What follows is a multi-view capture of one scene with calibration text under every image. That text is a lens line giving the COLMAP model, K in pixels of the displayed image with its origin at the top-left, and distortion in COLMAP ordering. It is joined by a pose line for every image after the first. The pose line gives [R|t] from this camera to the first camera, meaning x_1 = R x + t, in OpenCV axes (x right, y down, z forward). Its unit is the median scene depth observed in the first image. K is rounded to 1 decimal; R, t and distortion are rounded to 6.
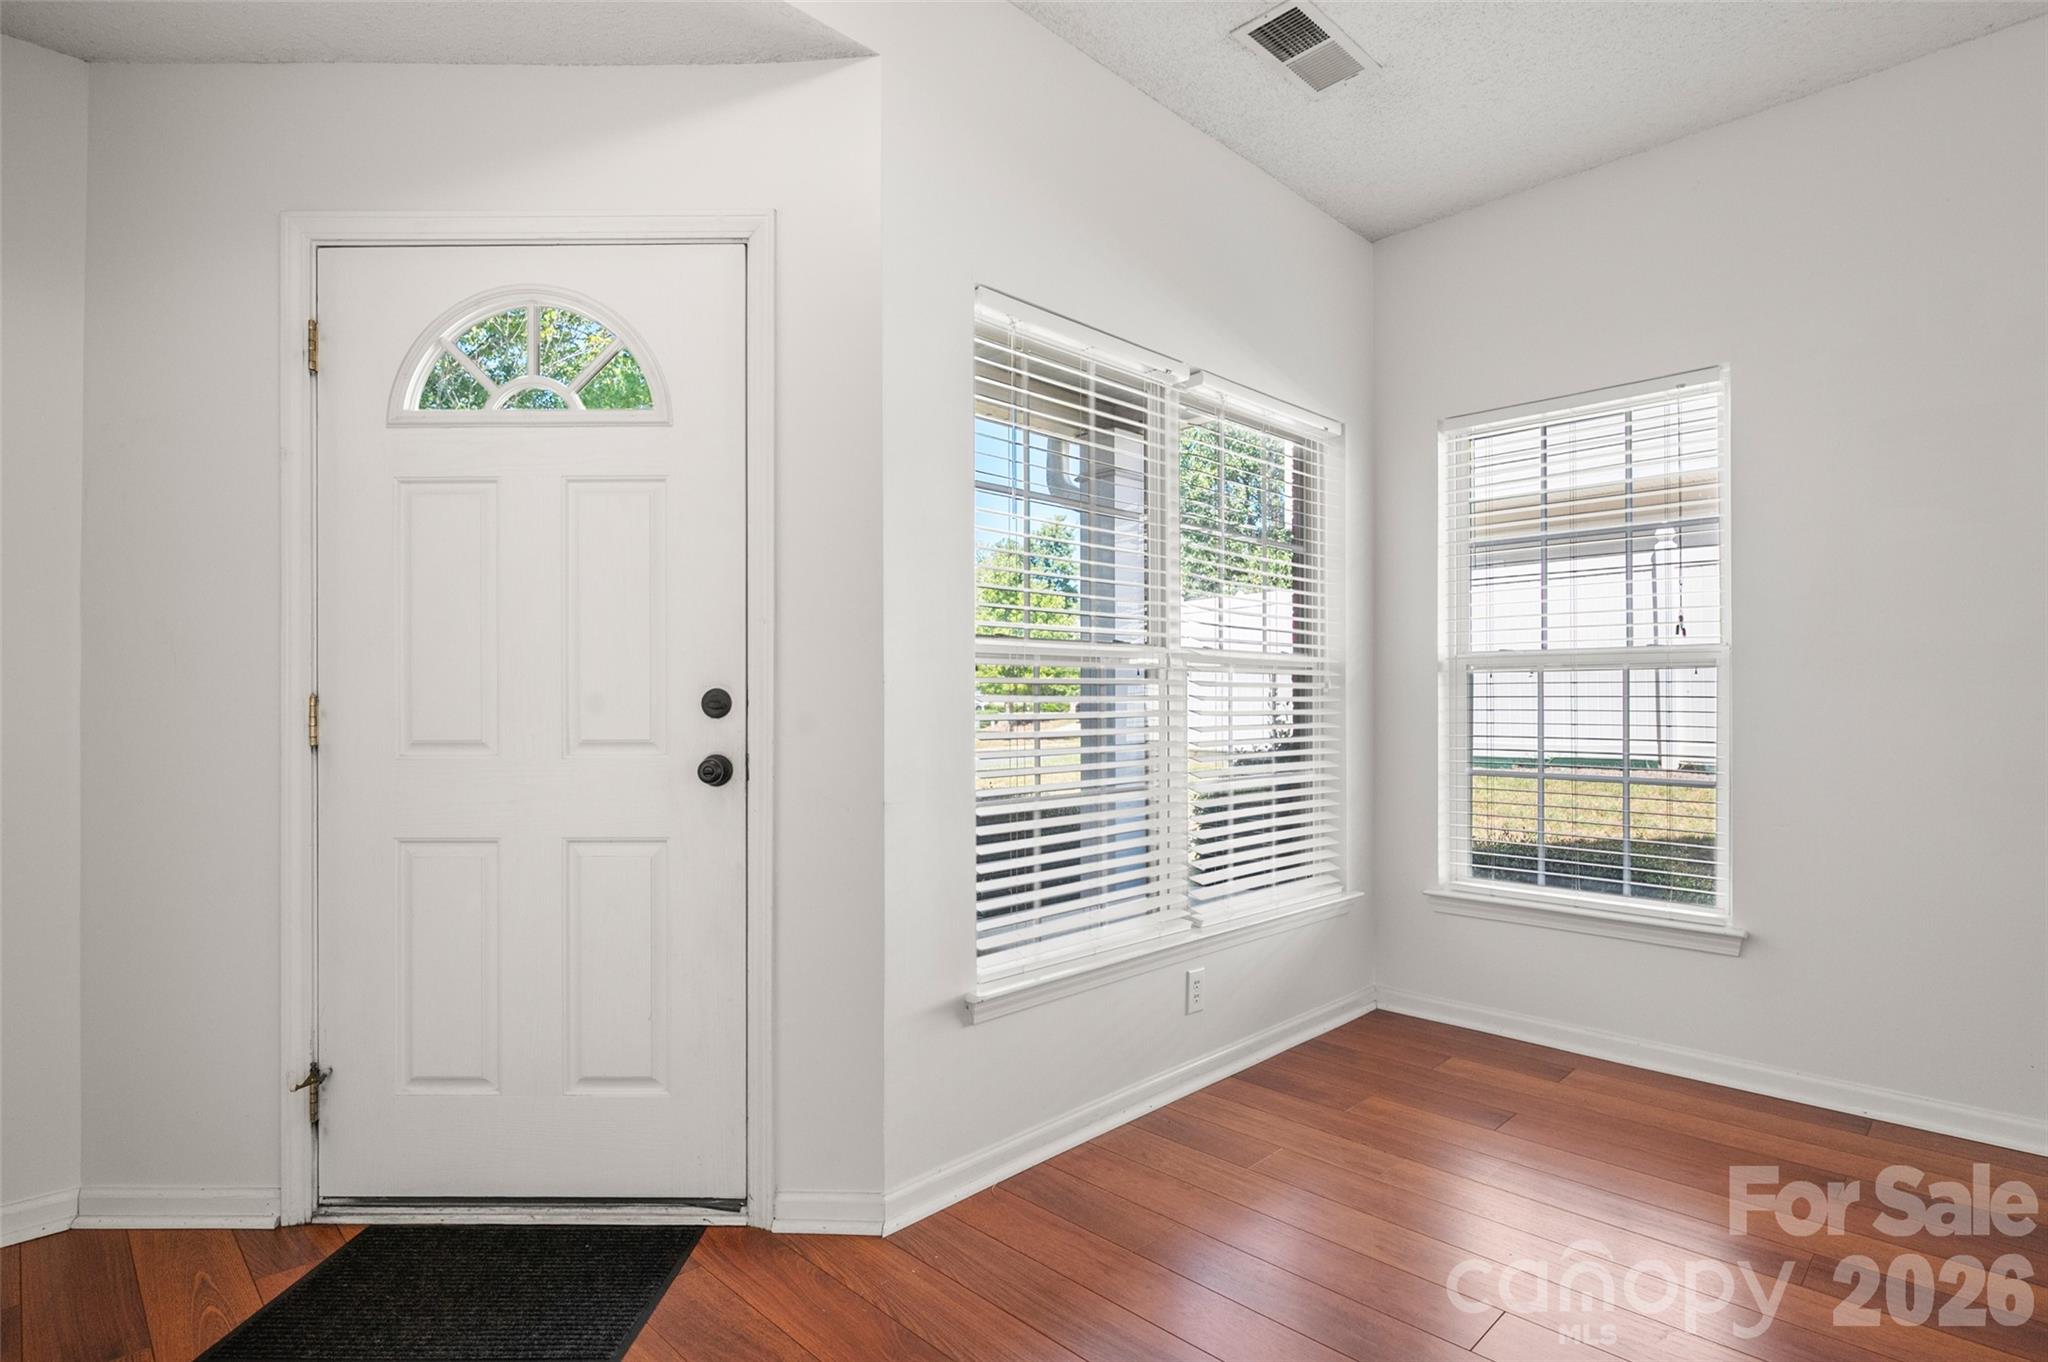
lens RADIAL K [[1025.9, 0, 1024.3], [0, 1025.9, 700.7], [0, 0, 1]] dist [0.001718, -0.000095]
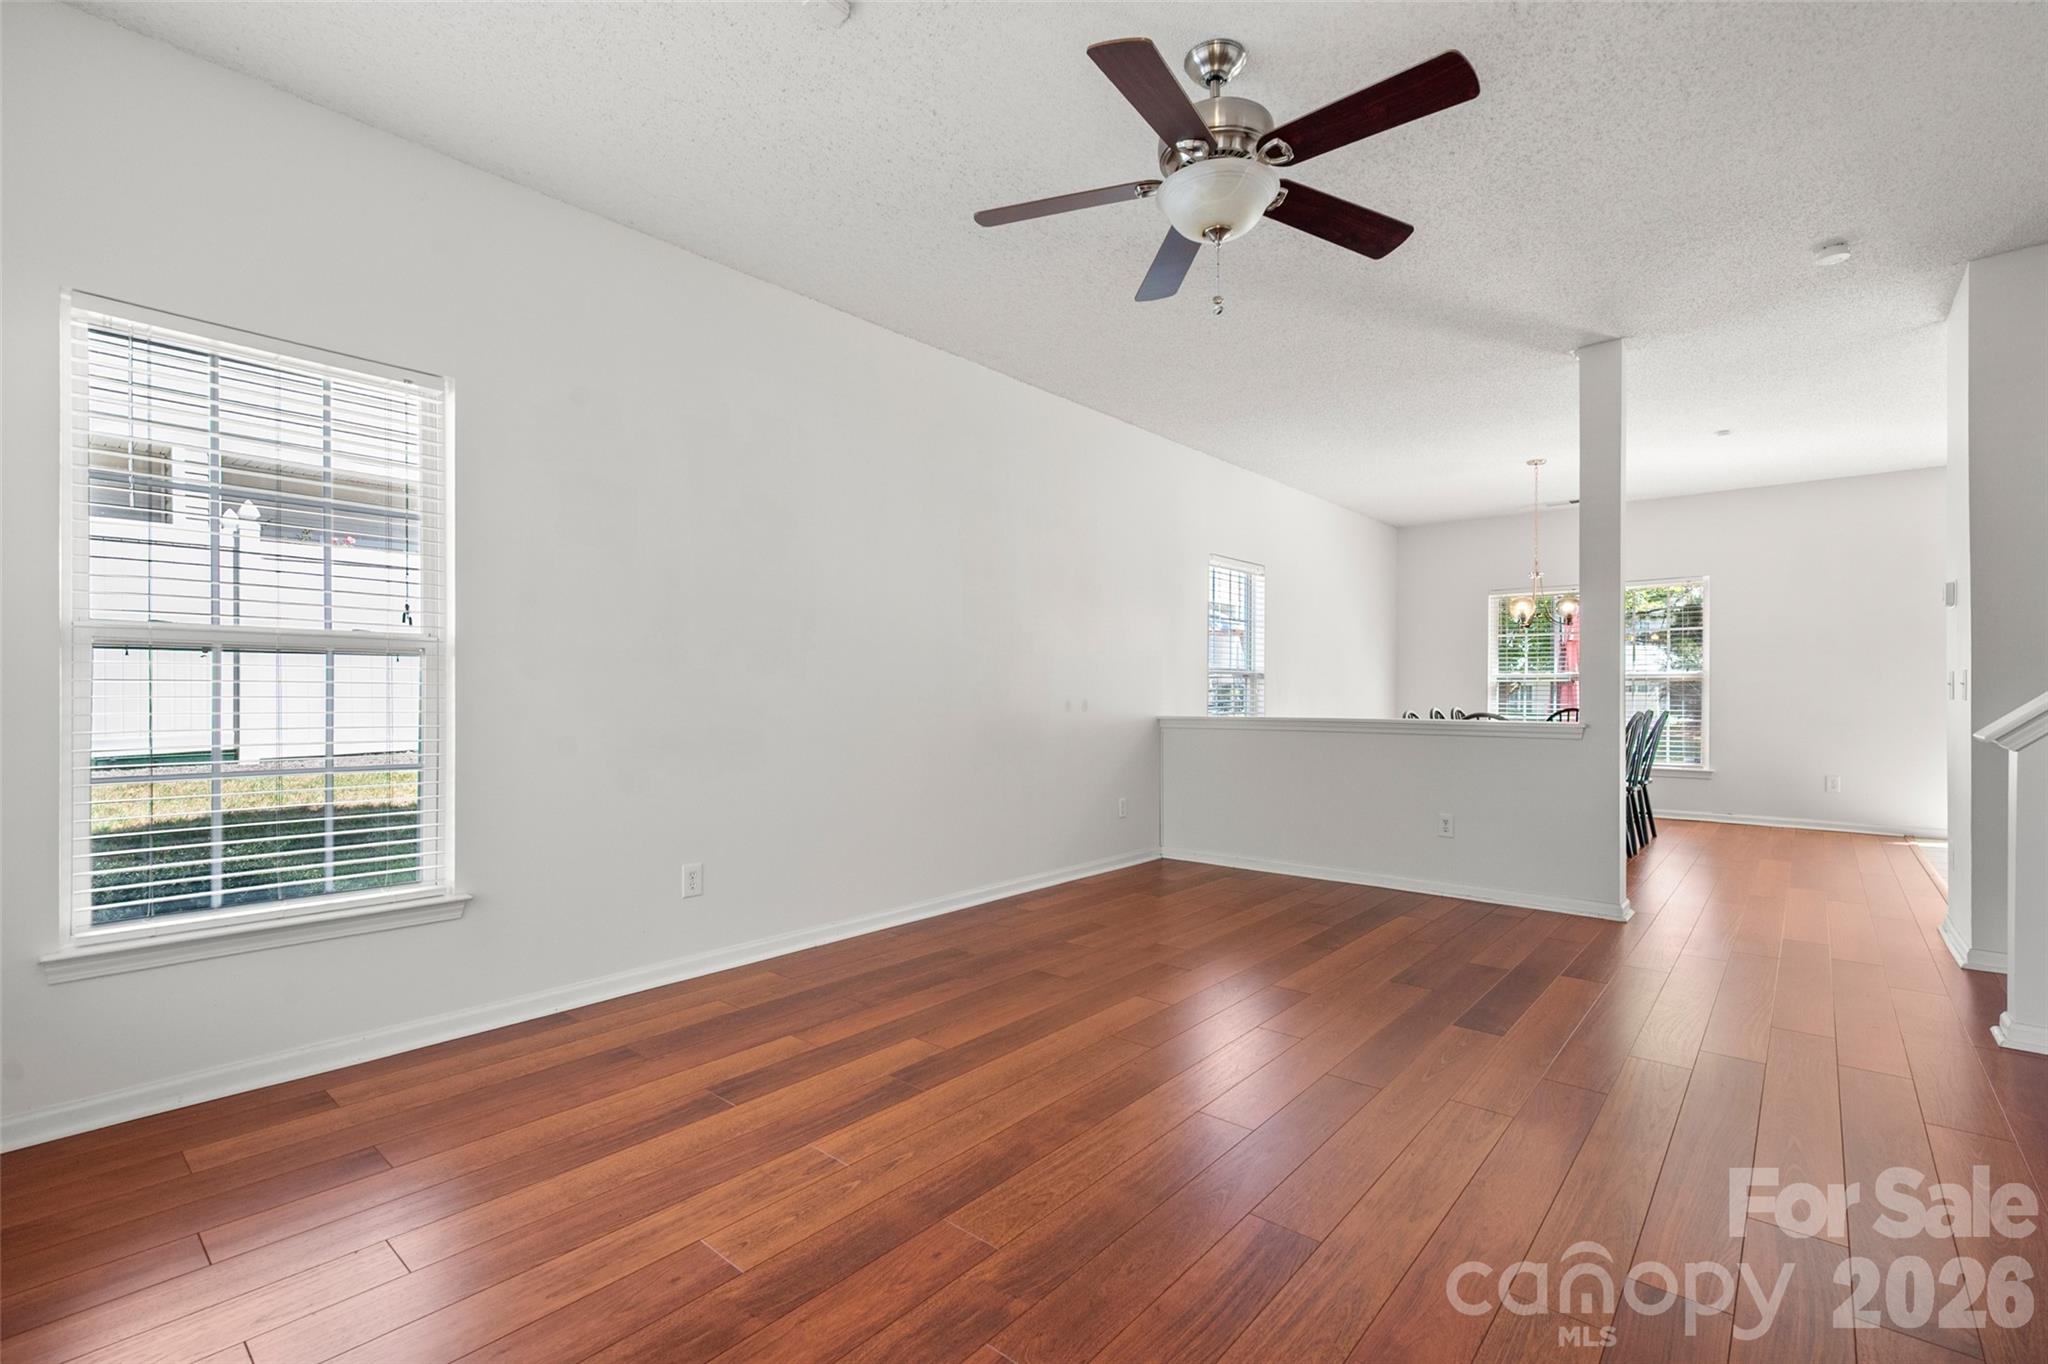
lens RADIAL K [[910.3, 0, 1045.4], [0, 910.3, 696.8], [0, 0, 1]] dist [0.002357, -0.000022]
pose [[-0.078216, -0.003428, 0.996931, -0.428613], [0.000250, 0.999994, 0.003459, 0.008154], [-0.996936, 0.000520, -0.078215, 0.568048]]
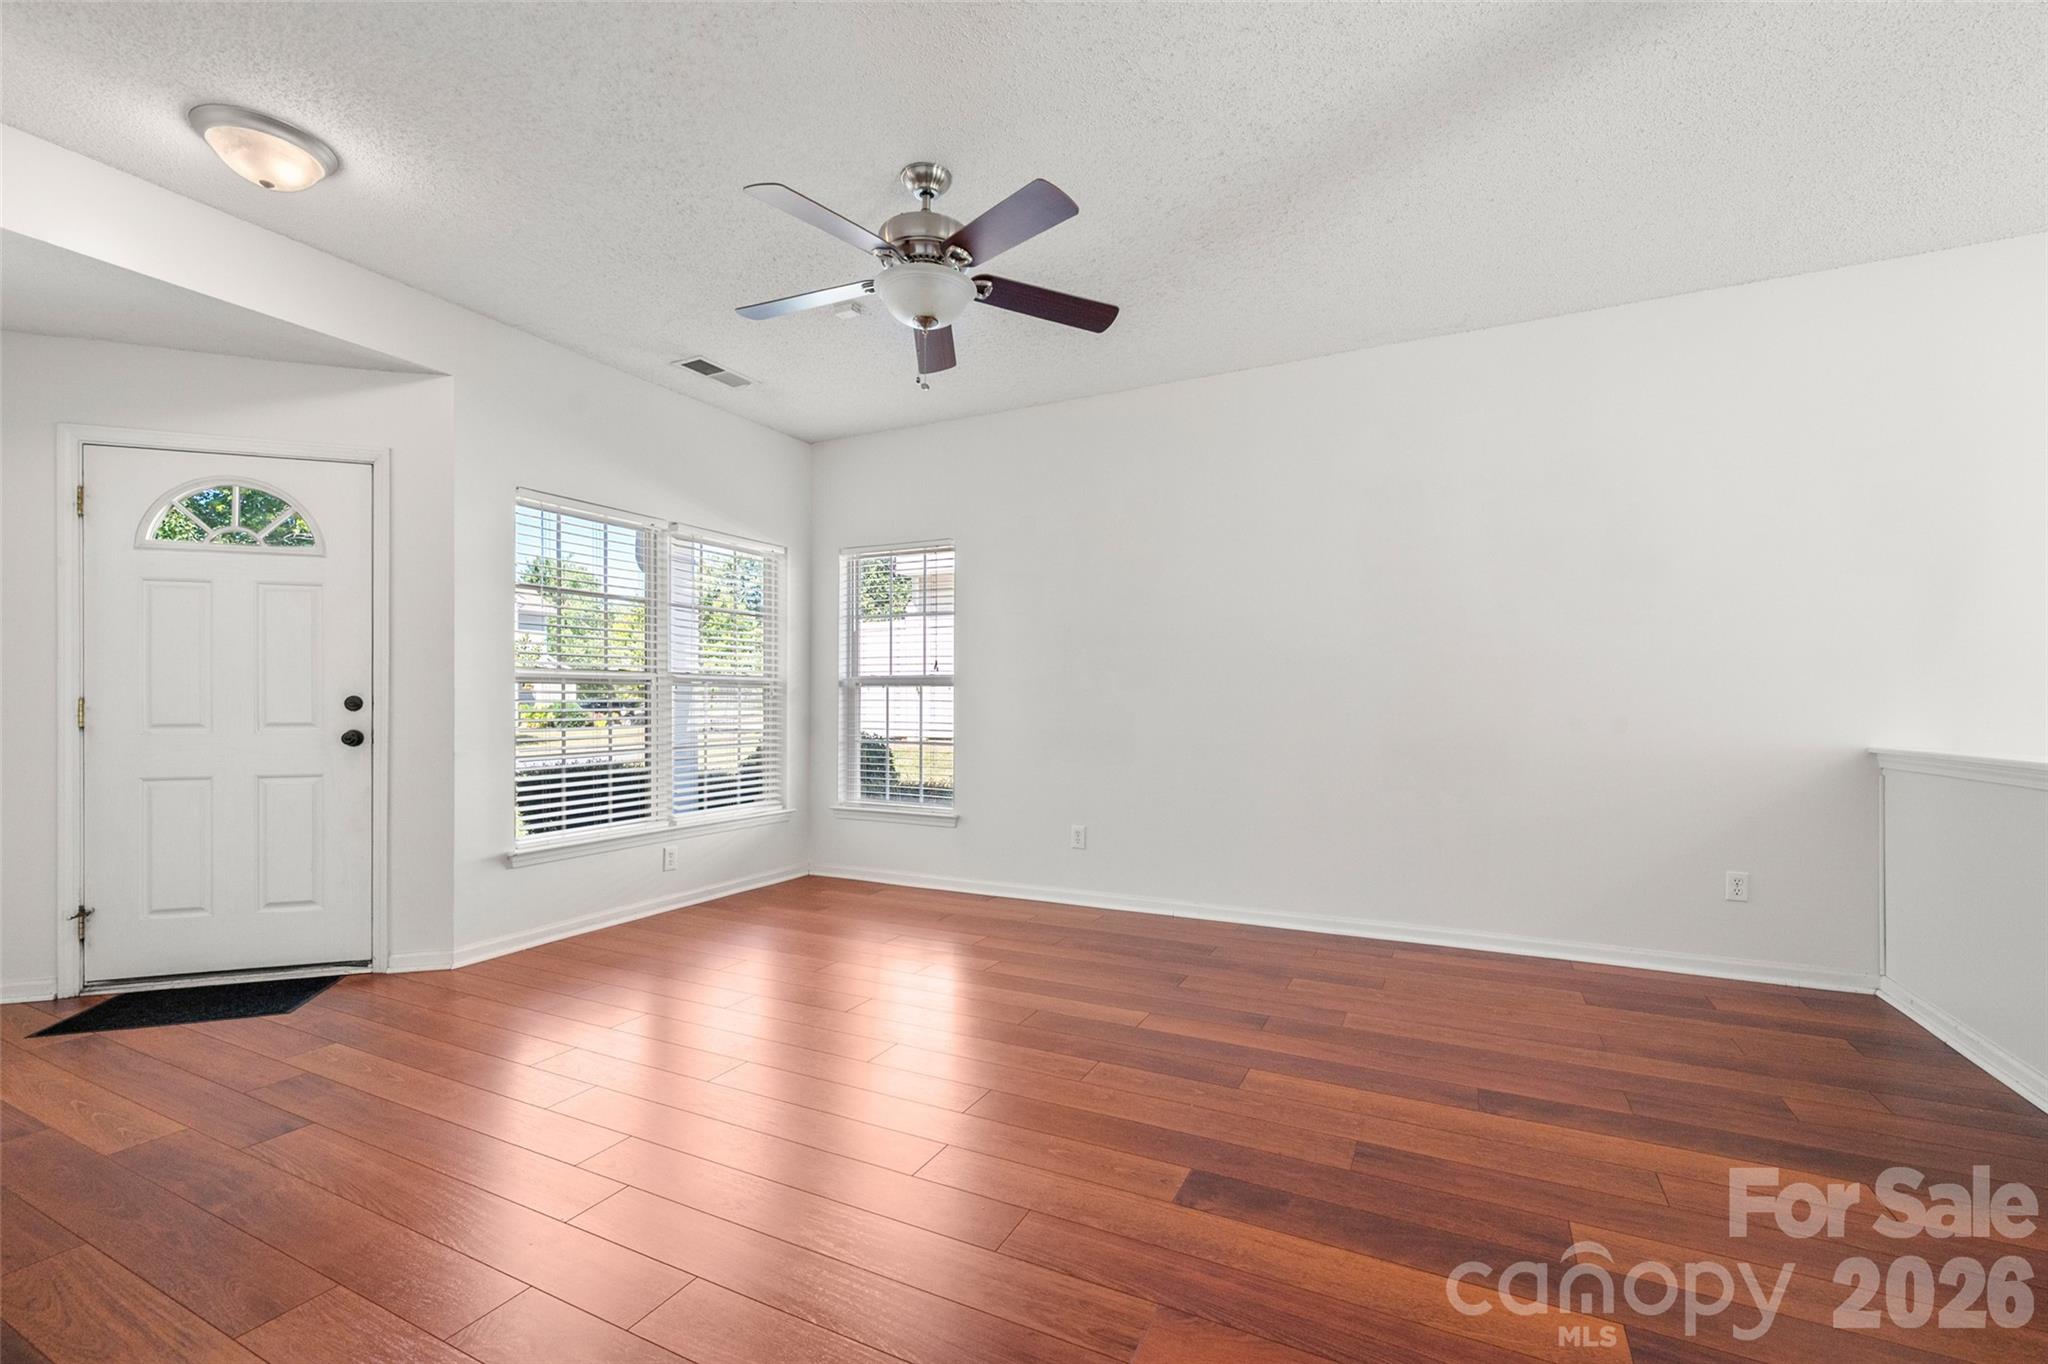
lens RADIAL K [[866.8, 0, 1025.9], [0, 866.8, 702.3], [0, 0, 1]] dist [0.002275, 0.000345]
pose [[0.949150, 0.001582, 0.314820, 0.360036], [-0.001657, 0.999999, -0.000030, -0.001162], [-0.314820, -0.000494, 0.949151, -0.882235]]
